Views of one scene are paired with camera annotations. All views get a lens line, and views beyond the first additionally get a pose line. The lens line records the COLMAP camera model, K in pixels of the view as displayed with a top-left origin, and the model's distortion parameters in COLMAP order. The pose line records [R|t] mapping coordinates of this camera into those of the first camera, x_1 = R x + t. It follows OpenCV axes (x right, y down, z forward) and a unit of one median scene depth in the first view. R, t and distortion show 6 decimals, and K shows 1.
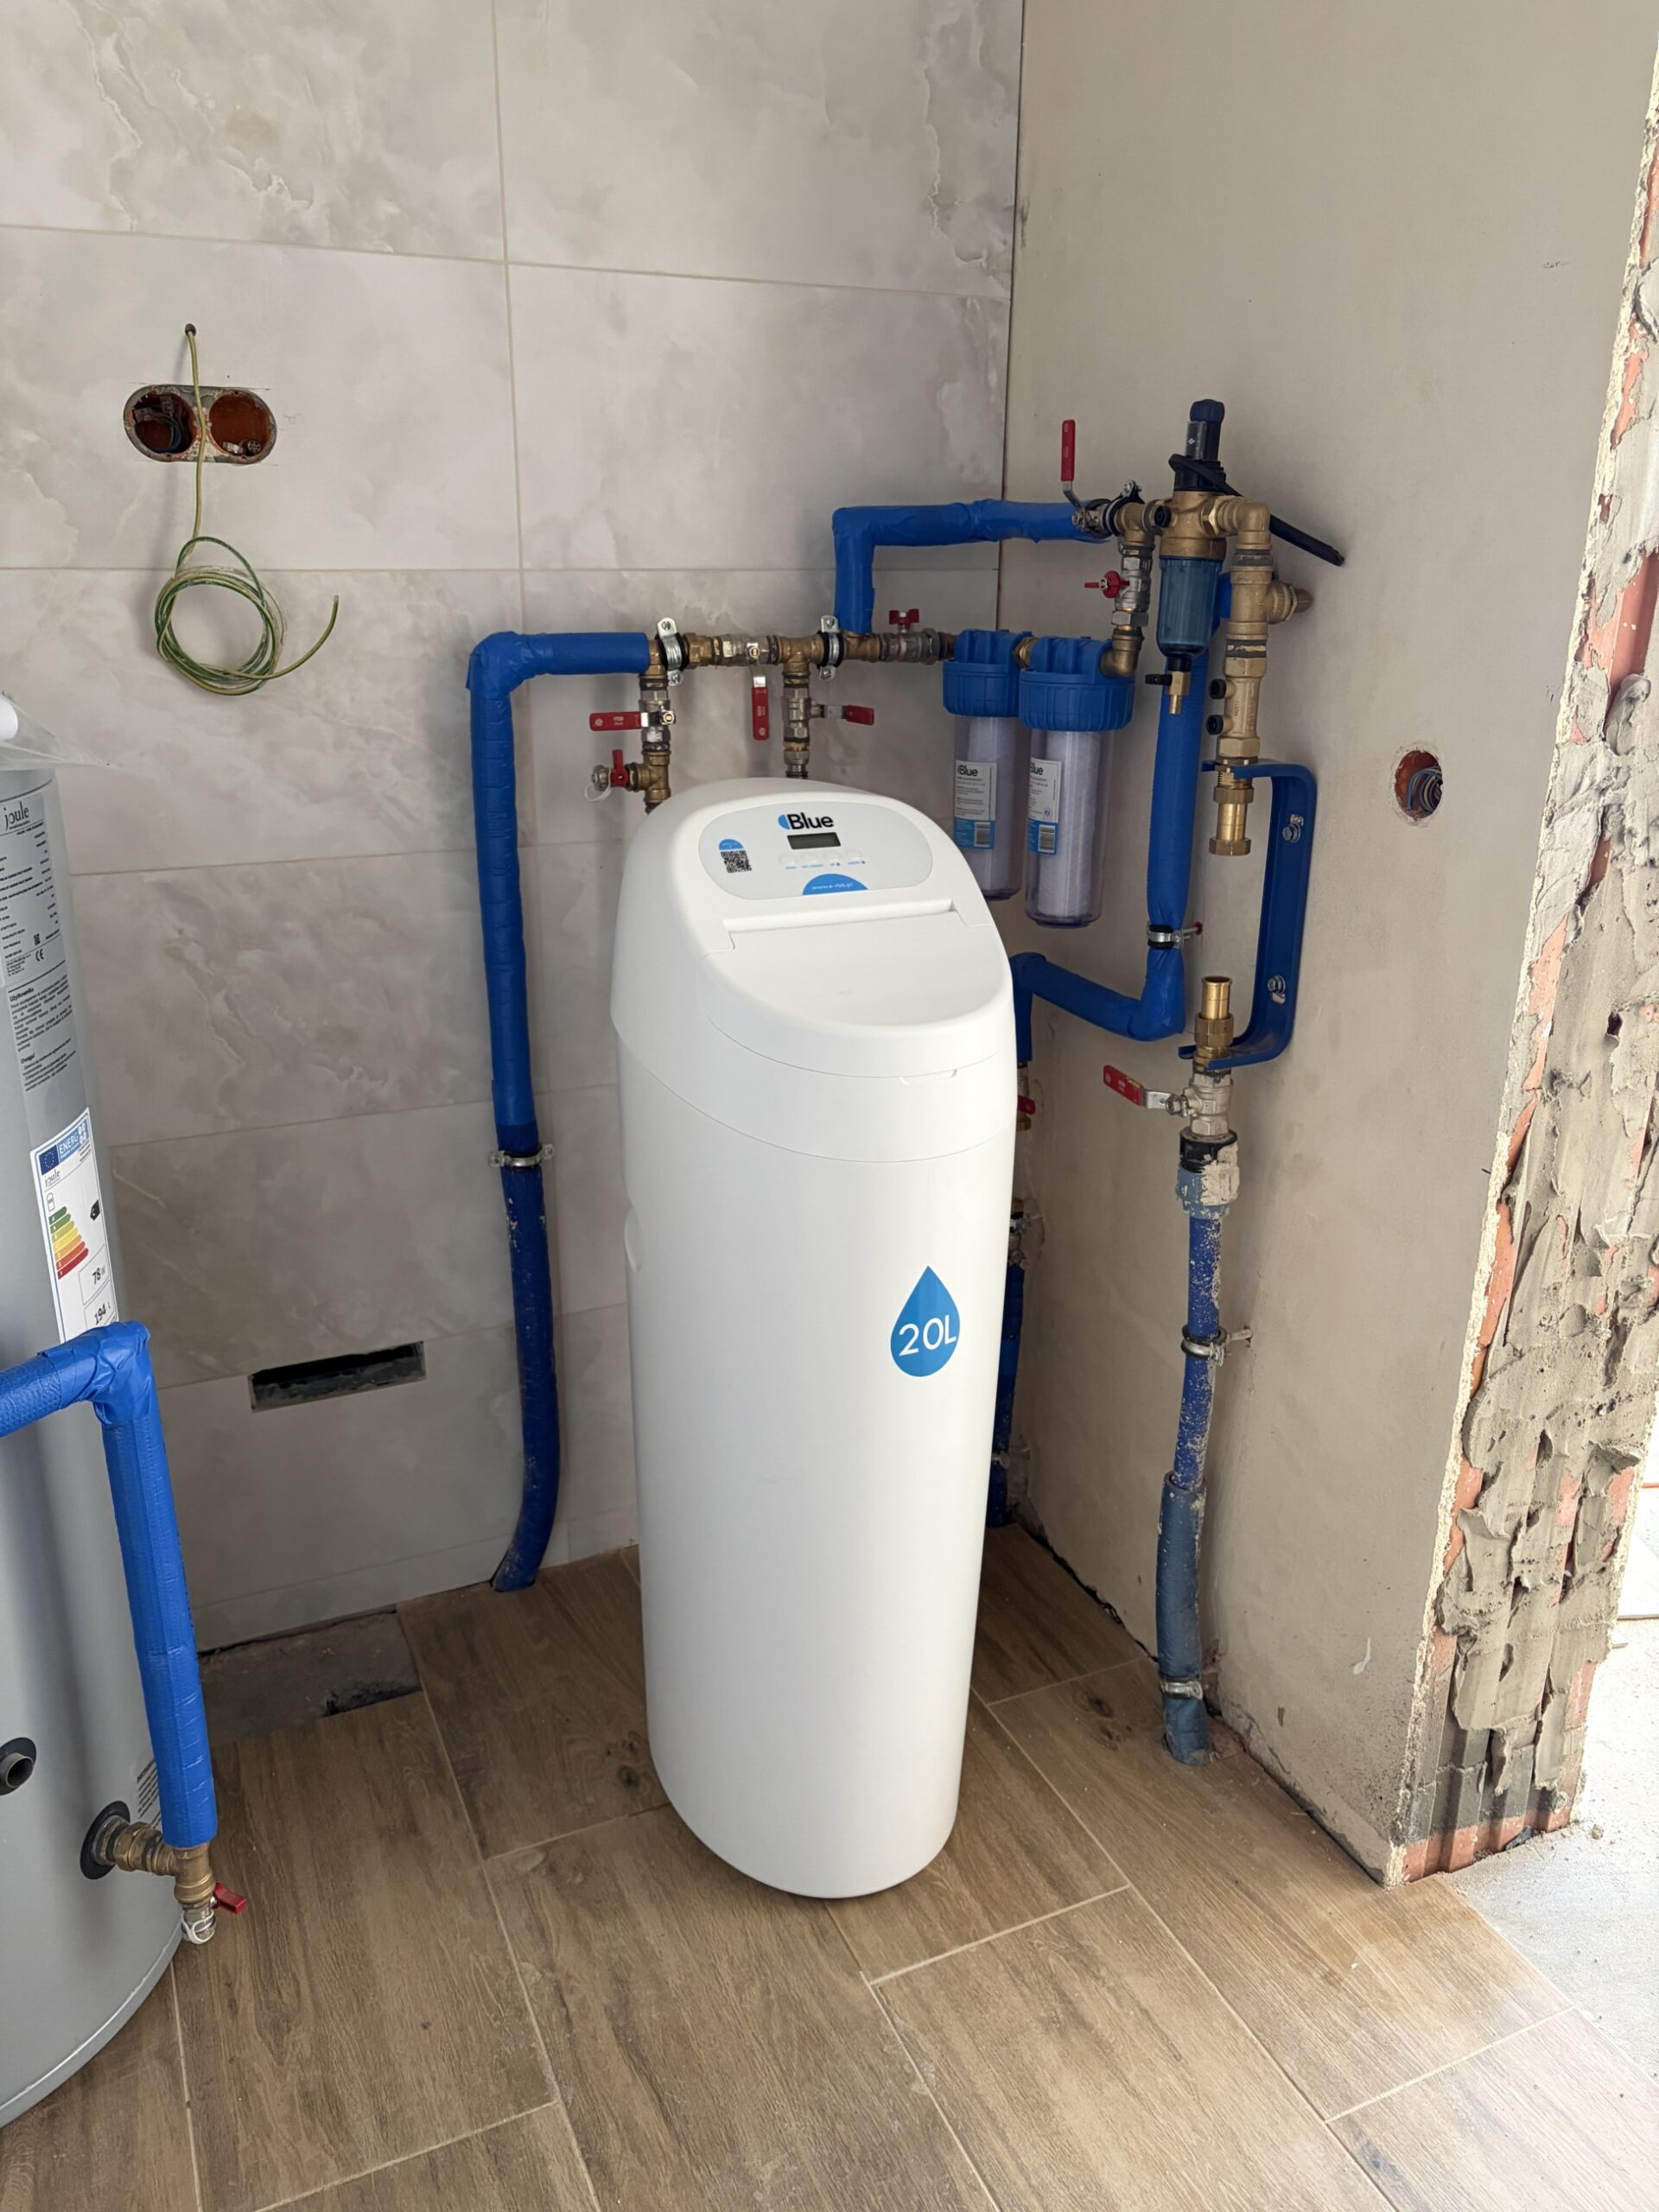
lens RADIAL K [[1638.3, 0, 829.5], [0, 1638.3, 1106.0], [0, 0, 1]] dist [-0.007374, -0.007081]
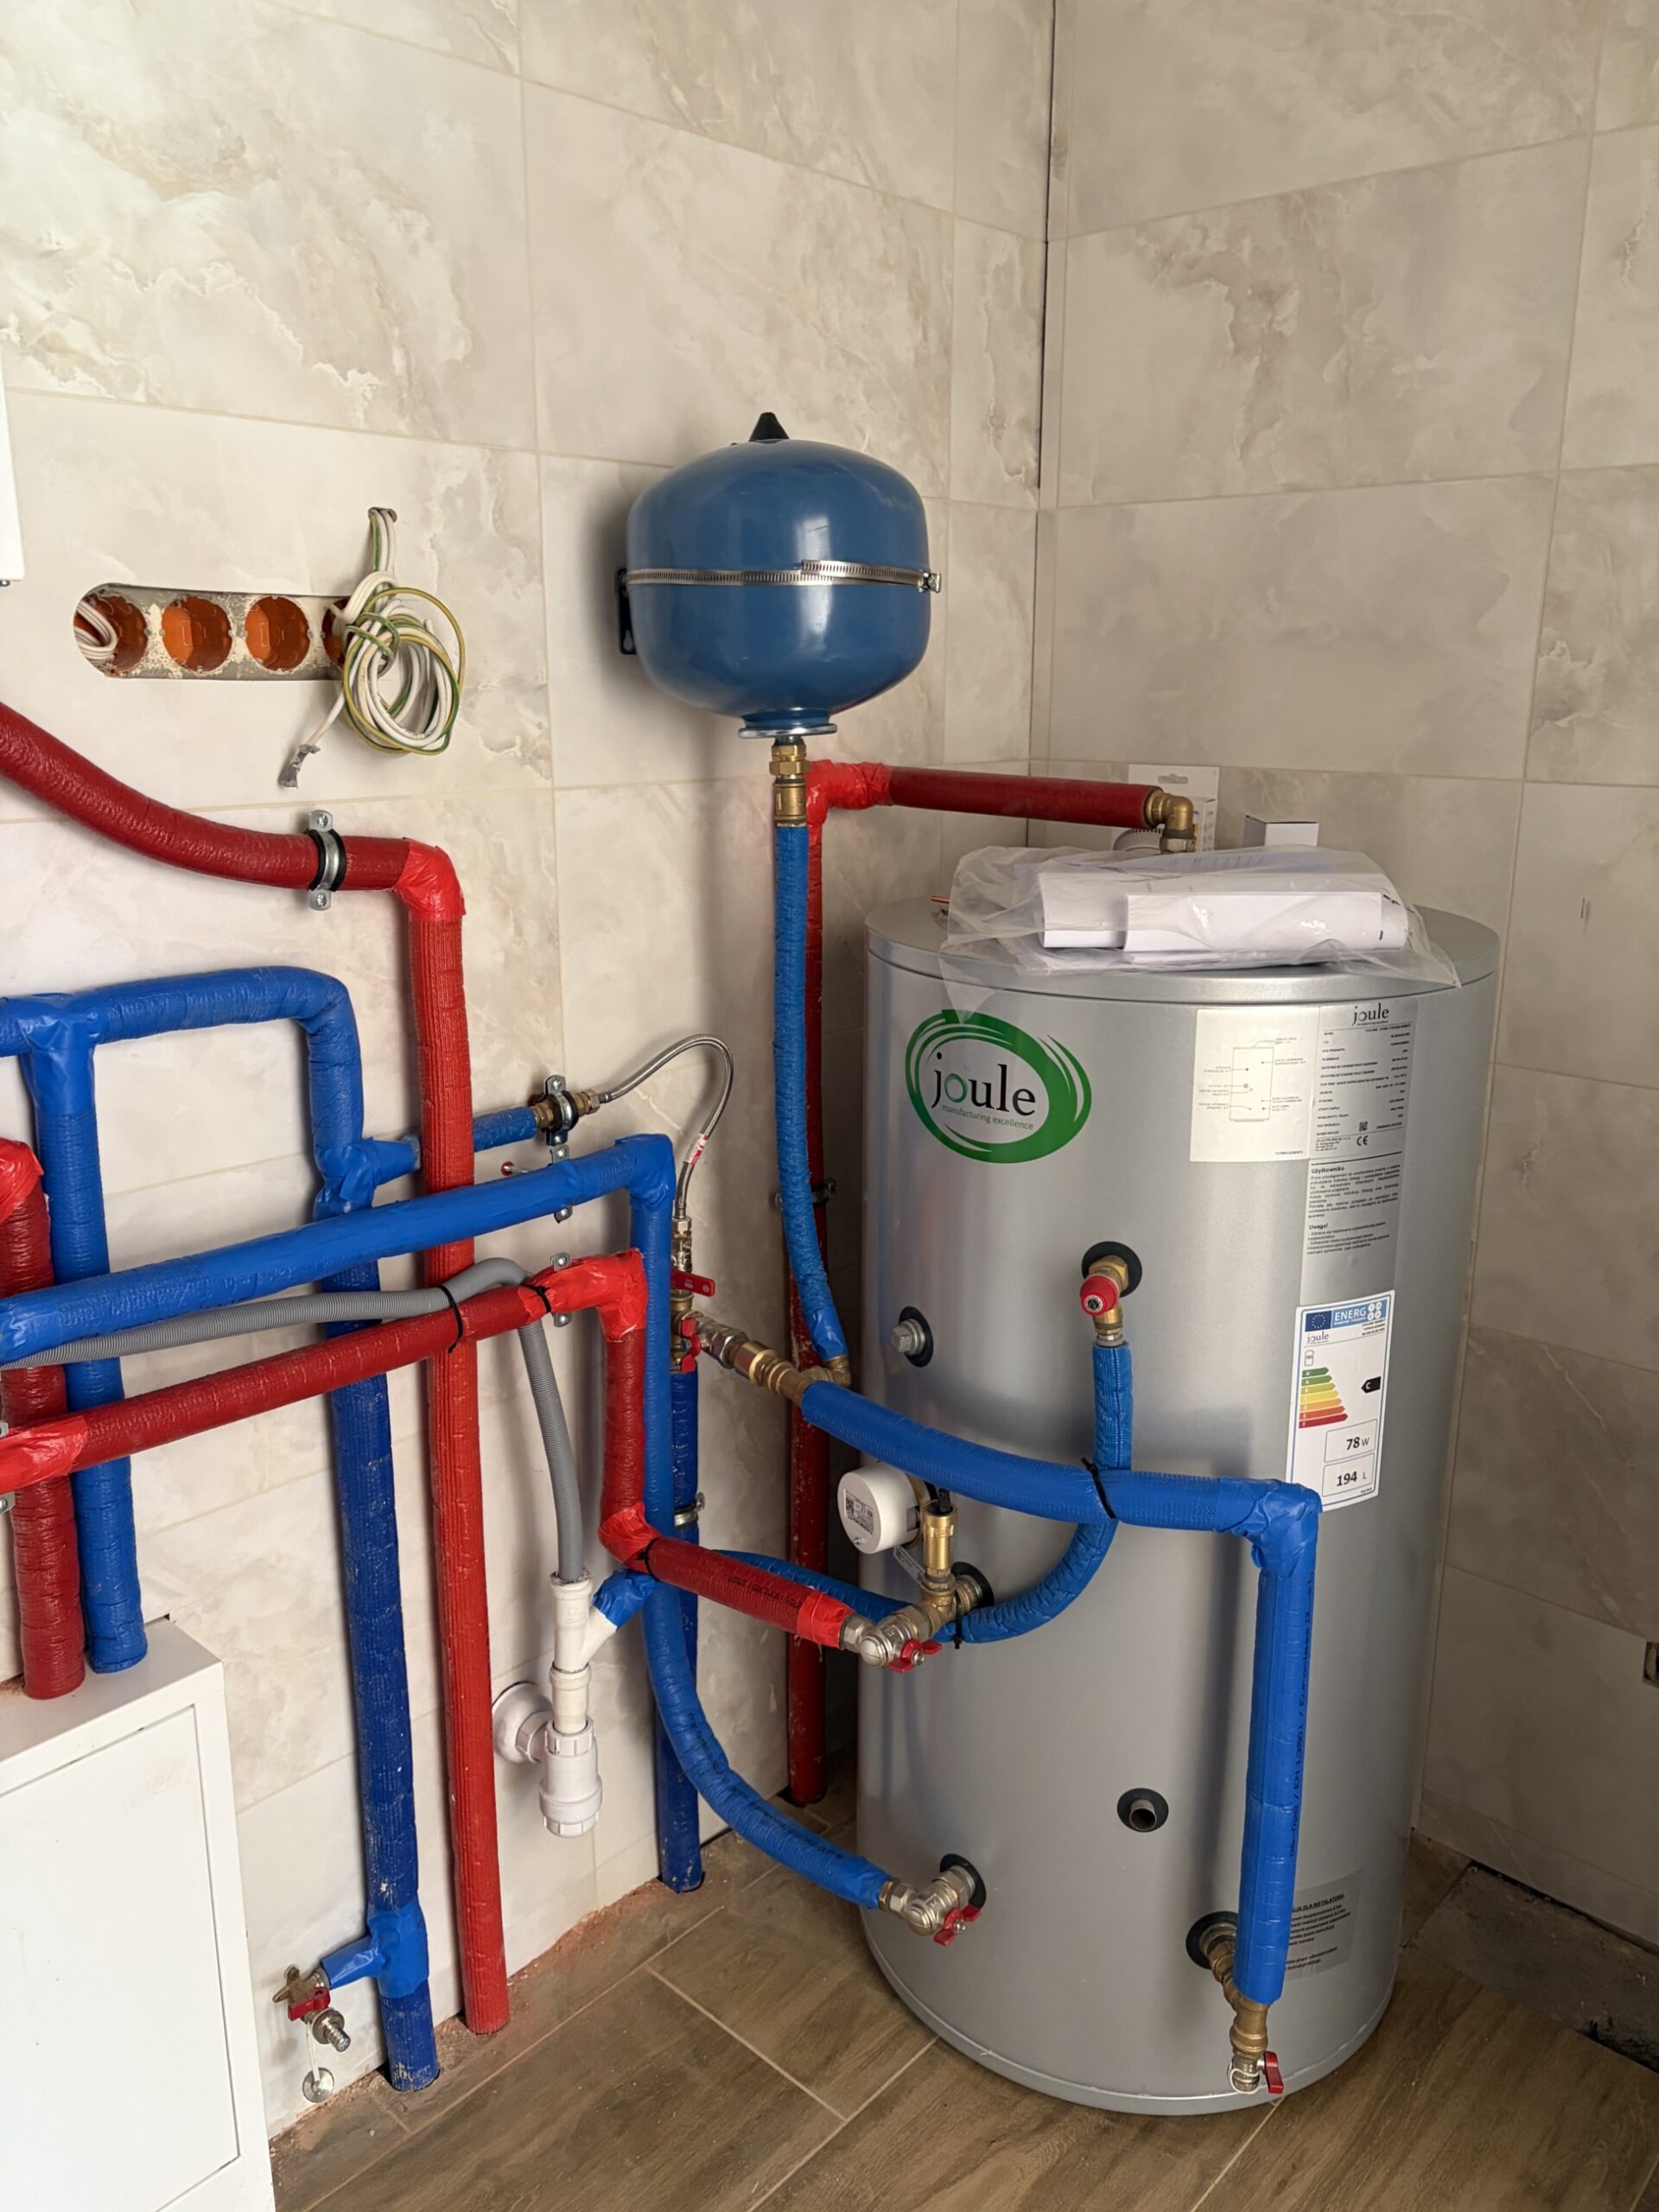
lens RADIAL K [[1686.8, 0, 829.5], [0, 1686.8, 1106.0], [0, 0, 1]] dist [0.000650, -0.006609]
pose [[0.403107, 0.227710, -0.886371, 0.339857], [-0.302608, 0.947233, 0.105724, -0.118305], [0.863674, 0.225605, 0.450743, 0.175878]]
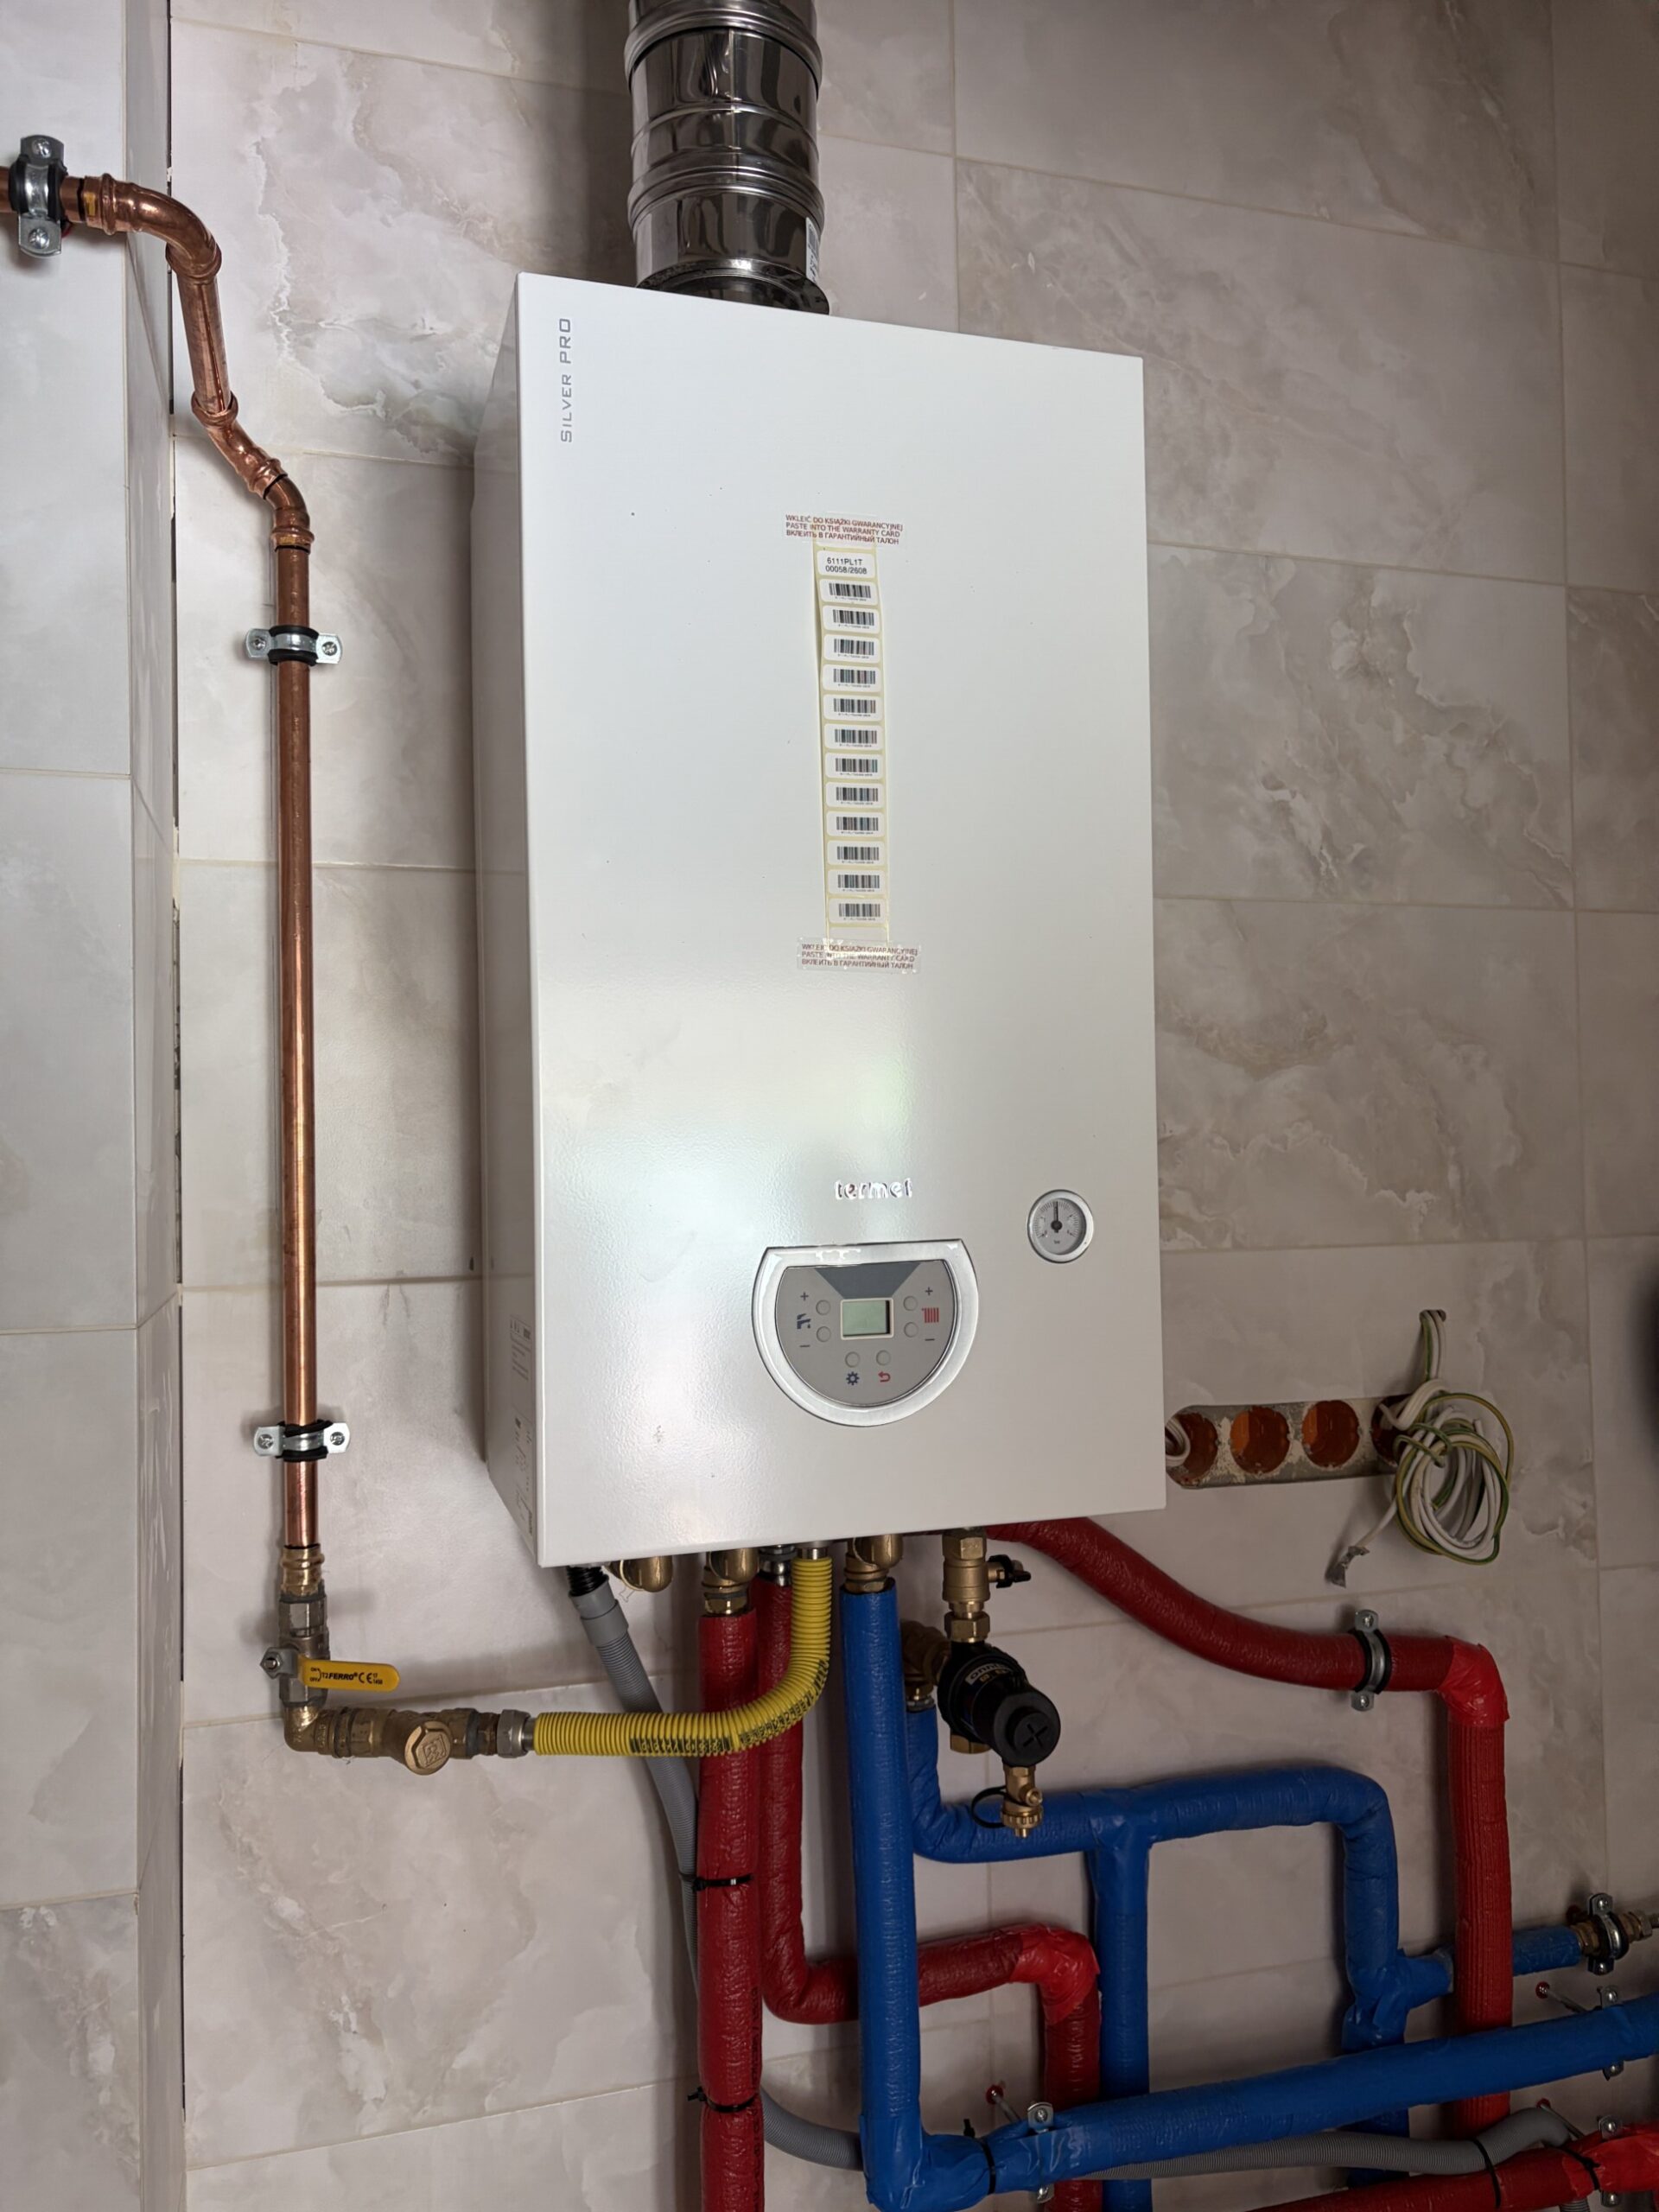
lens RADIAL K [[1686.8, 0, 829.5], [0, 1686.8, 1106.0], [0, 0, 1]] dist [0.000650, -0.006609]
pose [[-0.107658, -0.024206, -0.993893, 0.342750], [-0.313270, 0.949603, 0.010806, -0.165213], [0.943542, 0.312520, -0.109815, 0.136902]]
